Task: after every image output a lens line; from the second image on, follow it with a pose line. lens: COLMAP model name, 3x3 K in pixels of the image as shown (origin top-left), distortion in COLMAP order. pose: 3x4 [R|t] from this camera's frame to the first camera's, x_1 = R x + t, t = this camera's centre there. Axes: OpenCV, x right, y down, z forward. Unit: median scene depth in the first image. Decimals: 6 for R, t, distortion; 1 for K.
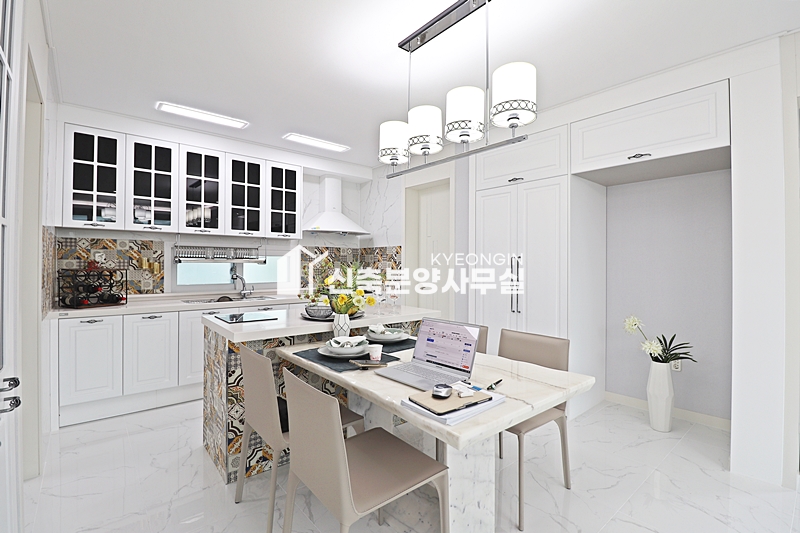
lens RADIAL K [[376.0, 0, 399.0], [0, 376.0, 263.2], [0, 0, 1]] dist [0.005040, 0.000542]
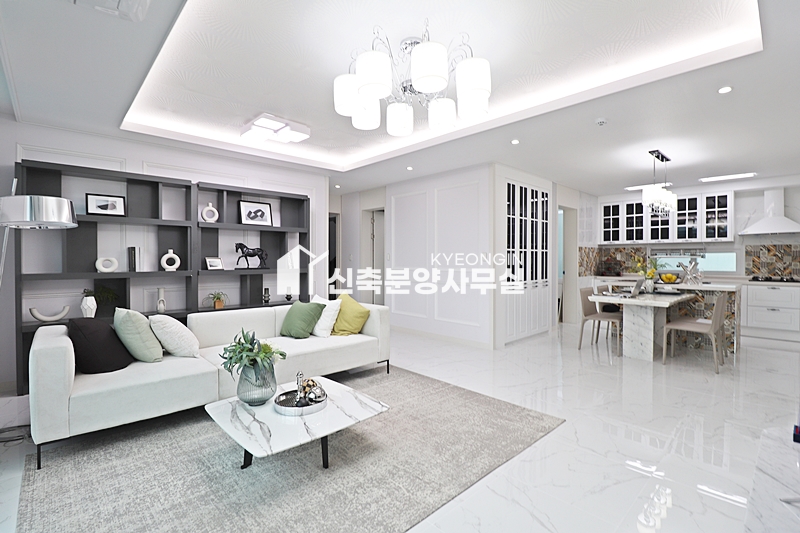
lens RADIAL K [[376.0, 0, 399.3], [0, 376.0, 264.4], [0, 0, 1]] dist [0.005040, 0.000542]
pose [[0.052889, 0.007803, -0.998570, 1.186358], [0.000648, 0.999969, 0.007848, 0.013938], [0.998600, -0.001062, 0.052882, -0.370447]]
